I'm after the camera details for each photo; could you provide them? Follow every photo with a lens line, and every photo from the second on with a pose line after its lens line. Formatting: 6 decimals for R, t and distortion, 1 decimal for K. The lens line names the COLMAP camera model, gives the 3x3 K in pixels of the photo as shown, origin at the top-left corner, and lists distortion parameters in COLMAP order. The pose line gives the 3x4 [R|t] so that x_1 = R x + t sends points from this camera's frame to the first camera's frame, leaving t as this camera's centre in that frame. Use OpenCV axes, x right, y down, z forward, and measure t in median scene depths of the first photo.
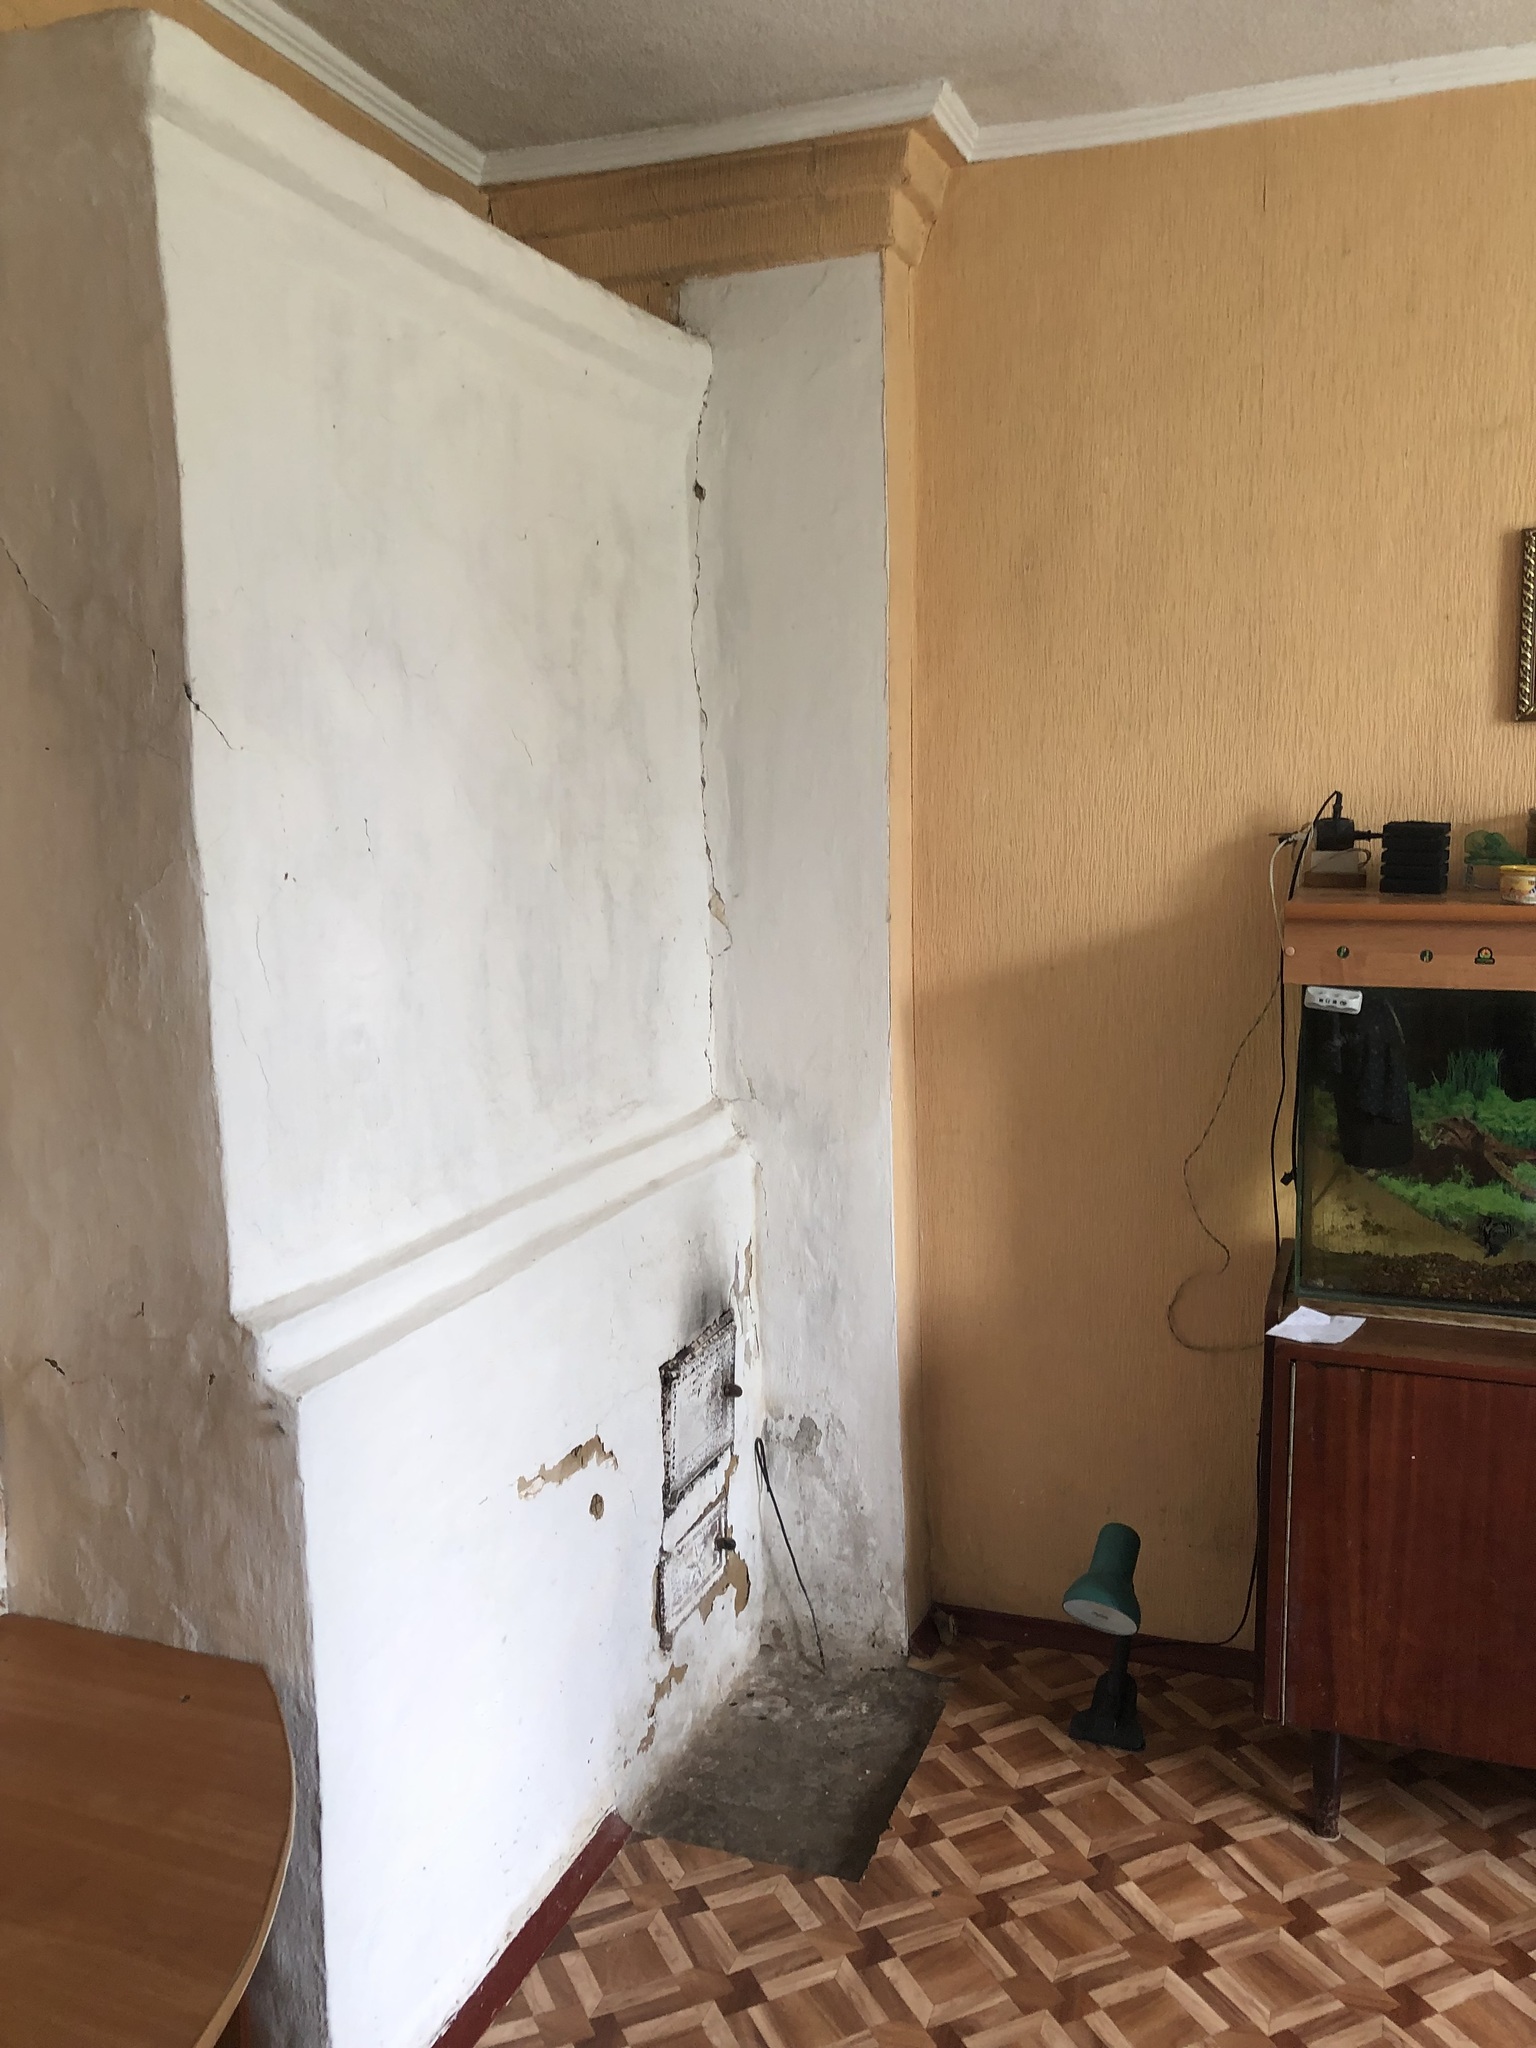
lens RADIAL K [[1722.0, 0, 741.6], [0, 1722.0, 986.5], [0, 0, 1]] dist [0.029224, -0.000515]
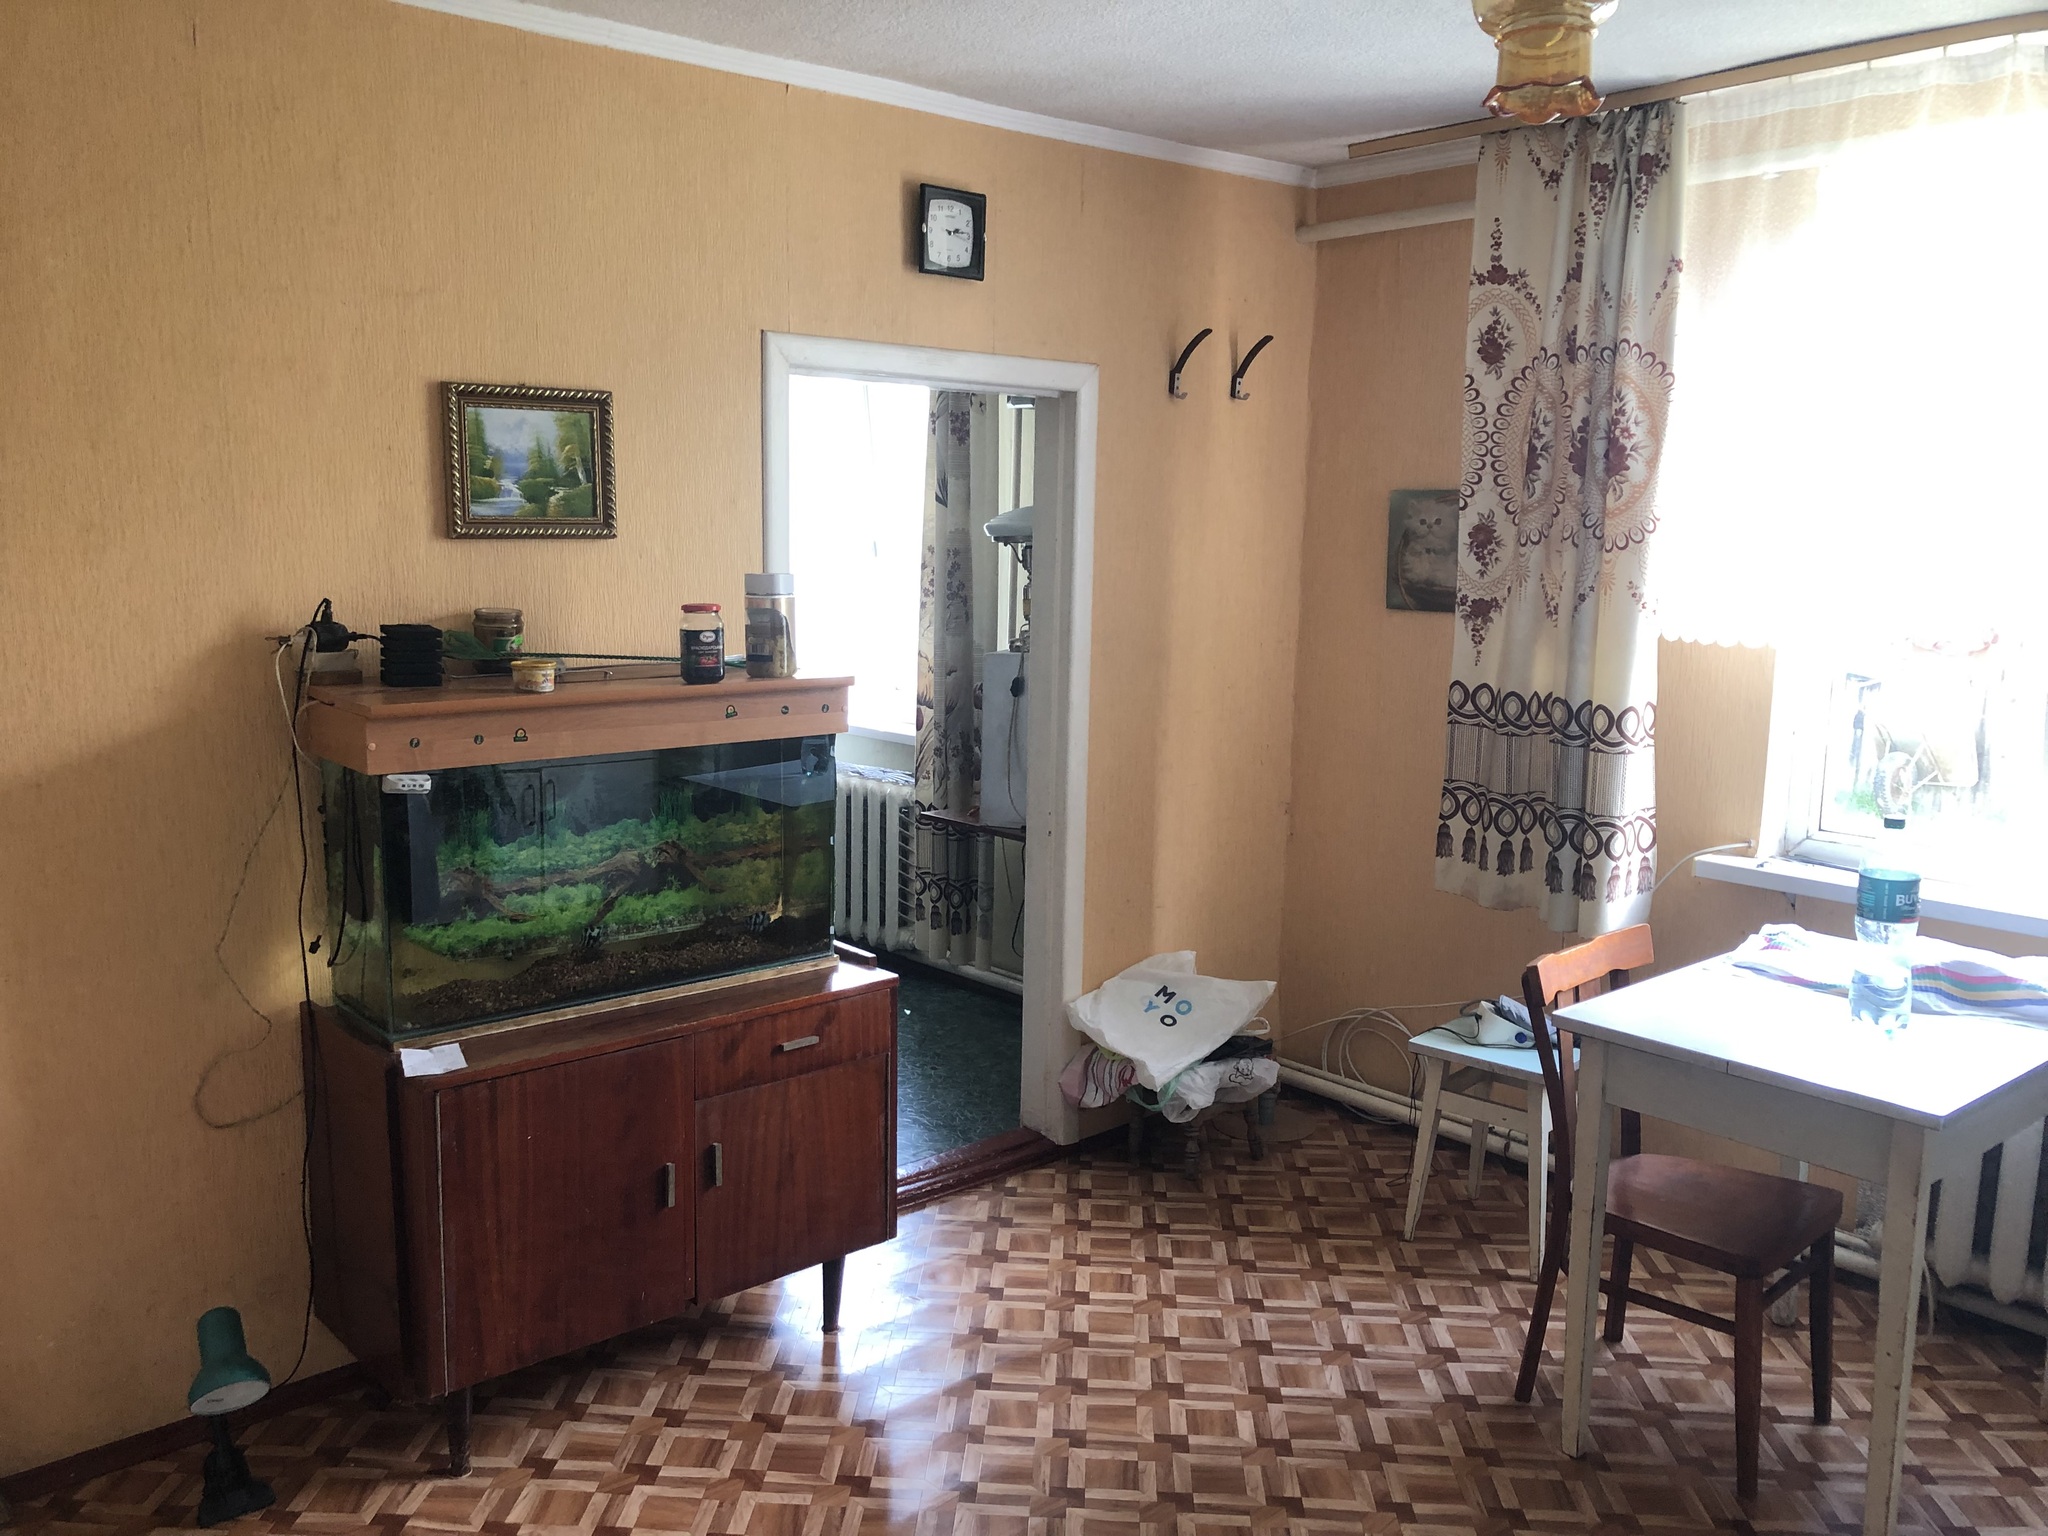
lens RADIAL K [[1722.0, 0, 1019.5], [0, 1722.0, 773.5], [0, 0, 1]] dist [0.029224, -0.000515]
pose [[0.461887, -0.117255, 0.879154, -0.471192], [0.081391, 0.992644, 0.089631, -0.067159], [-0.883196, 0.030156, 0.468033, 0.081950]]
